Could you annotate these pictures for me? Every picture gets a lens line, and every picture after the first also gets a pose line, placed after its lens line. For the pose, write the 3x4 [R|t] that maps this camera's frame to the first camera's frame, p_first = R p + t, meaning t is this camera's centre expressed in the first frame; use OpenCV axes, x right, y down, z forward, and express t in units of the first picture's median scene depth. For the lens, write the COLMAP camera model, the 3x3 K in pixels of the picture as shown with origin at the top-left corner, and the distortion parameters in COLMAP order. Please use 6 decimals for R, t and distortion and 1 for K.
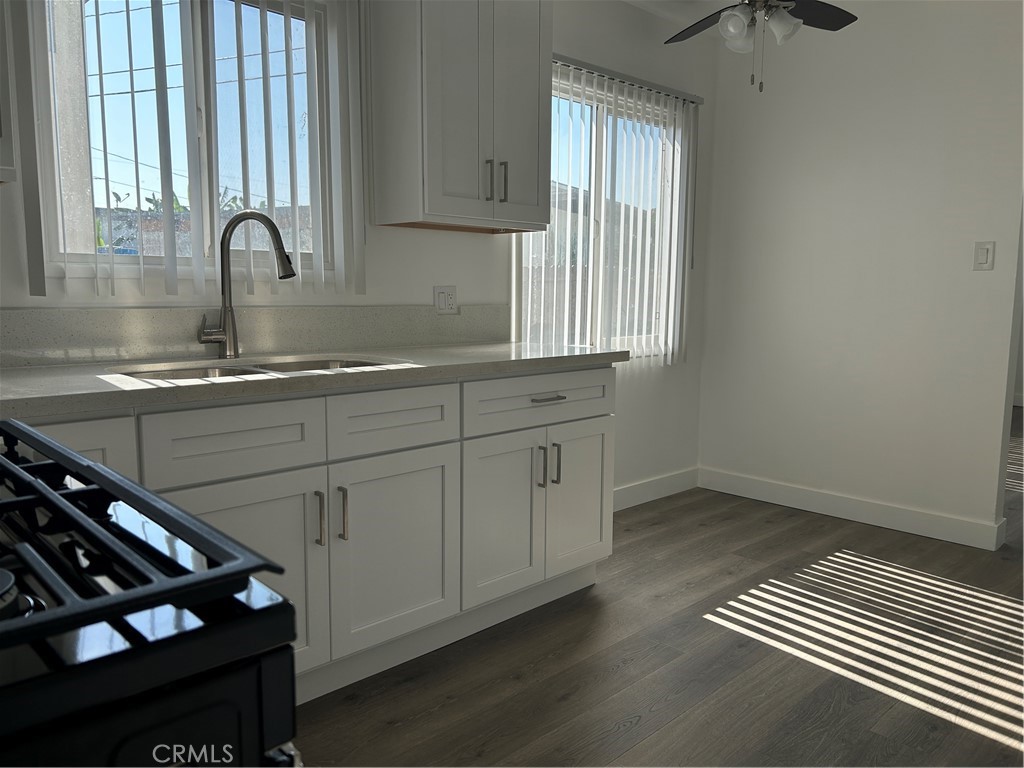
lens RADIAL K [[772.8, 0, 512.5], [0, 772.8, 381.1], [0, 0, 1]] dist [0.032083, -0.009876]
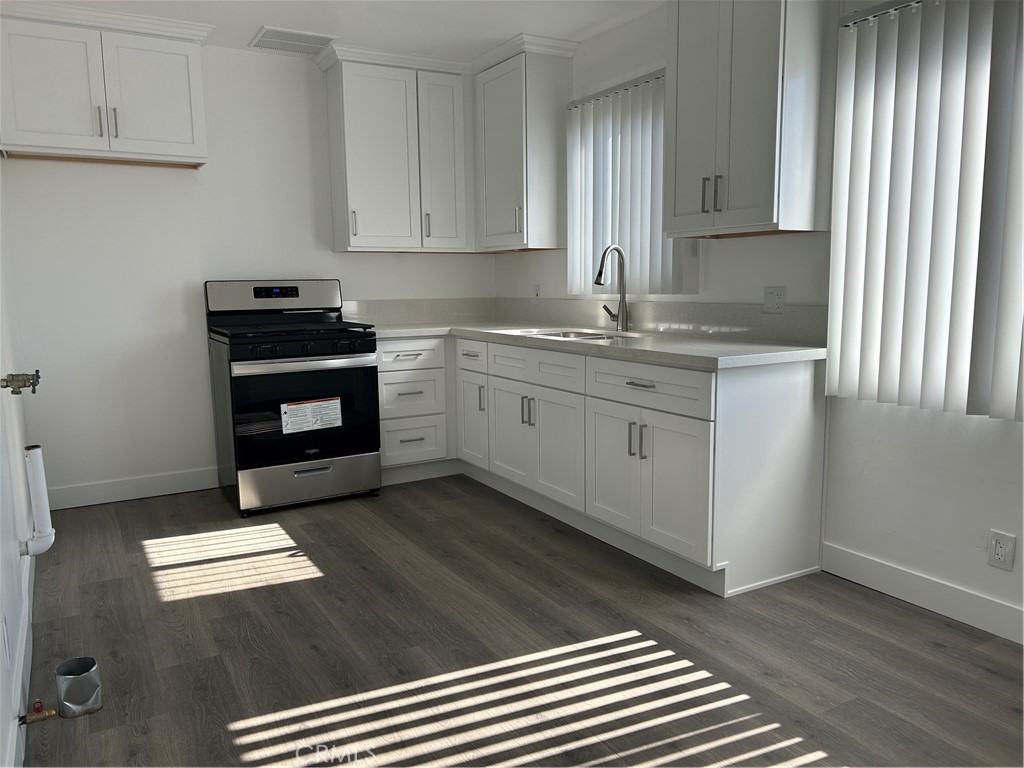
lens RADIAL K [[772.8, 0, 513.2], [0, 772.8, 386.7], [0, 0, 1]] dist [0.032083, -0.009876]
pose [[-0.245819, 0.128289, -0.960789, 1.195613], [-0.105098, 0.981832, 0.157989, -0.135991], [0.963601, 0.139814, -0.227870, 1.045692]]
